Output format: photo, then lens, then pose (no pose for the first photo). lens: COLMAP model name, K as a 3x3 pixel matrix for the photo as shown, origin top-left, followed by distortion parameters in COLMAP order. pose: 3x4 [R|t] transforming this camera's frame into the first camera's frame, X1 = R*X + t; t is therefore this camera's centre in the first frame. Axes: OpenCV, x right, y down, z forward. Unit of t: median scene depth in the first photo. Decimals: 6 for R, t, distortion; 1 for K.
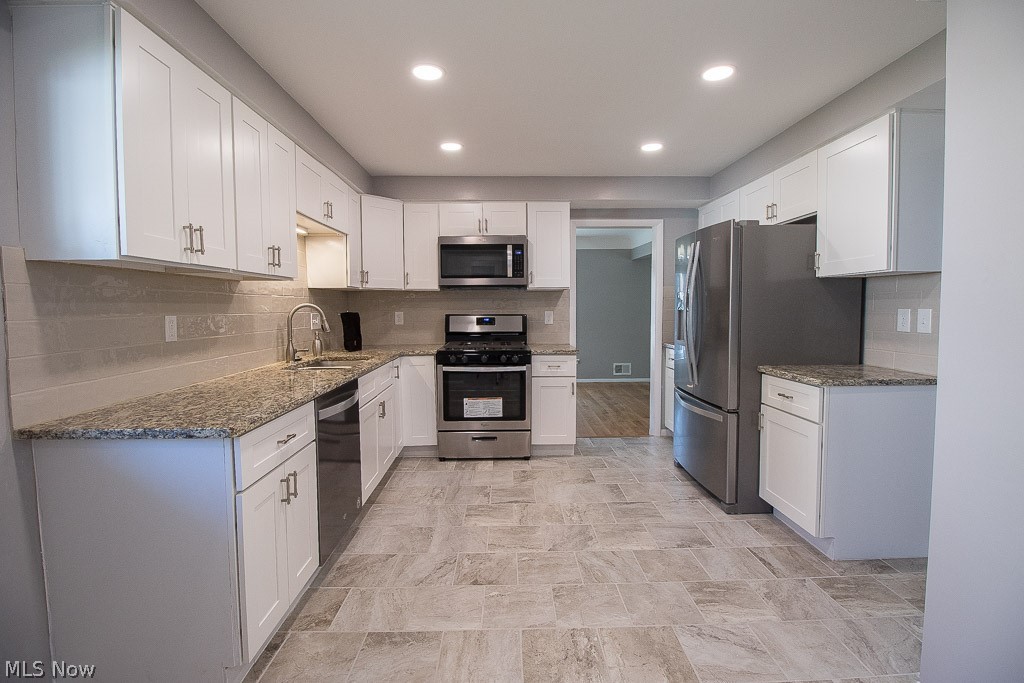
lens RADIAL K [[484.3, 0, 515.2], [0, 484.3, 336.2], [0, 0, 1]] dist [-0.003029, -0.000823]
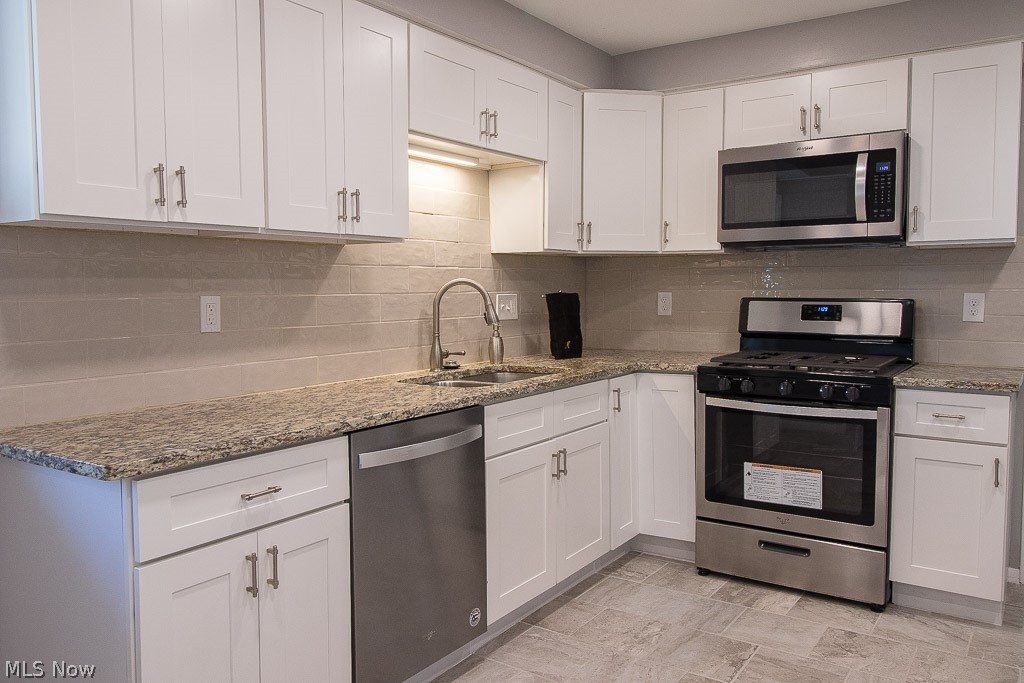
lens RADIAL K [[808.9, 0, 507.0], [0, 808.9, 336.2], [0, 0, 1]] dist [0.013547, -0.005602]
pose [[0.808813, 0.038358, -0.586813, 0.189432], [-0.035497, 0.999235, 0.016391, -0.009971], [0.586993, 0.007573, 0.809556, 0.156373]]
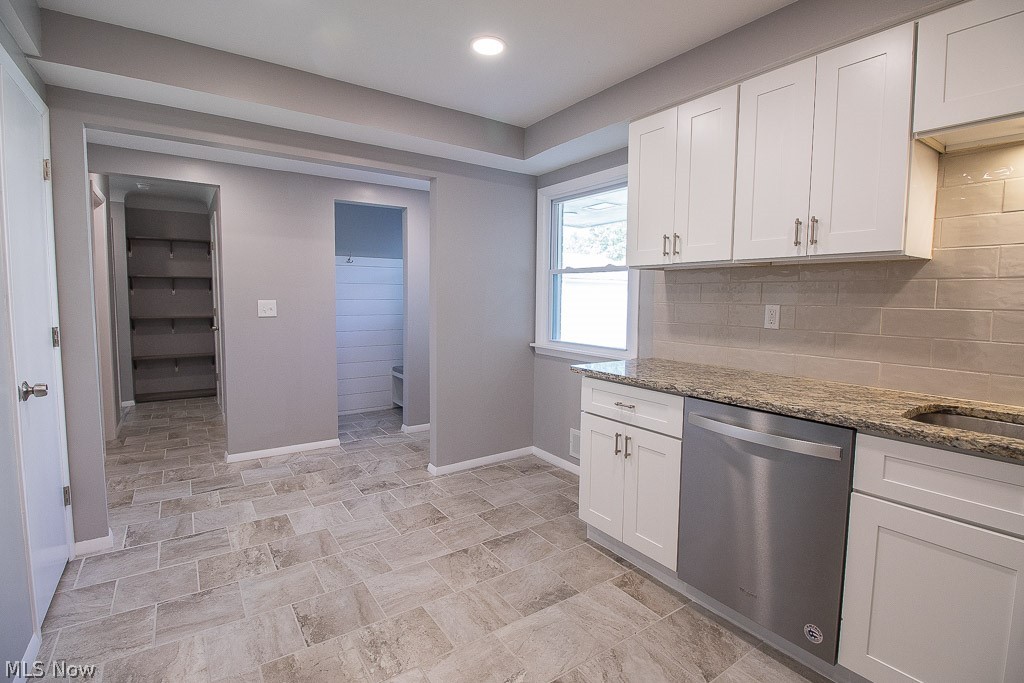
lens RADIAL K [[484.3, 0, 511.6], [0, 484.3, 336.0], [0, 0, 1]] dist [-0.003029, -0.000823]
pose [[-0.836331, 0.042950, -0.546540, 0.197747], [-0.039054, 0.989726, 0.137540, -0.053833], [0.546832, 0.136373, -0.826061, 0.860677]]
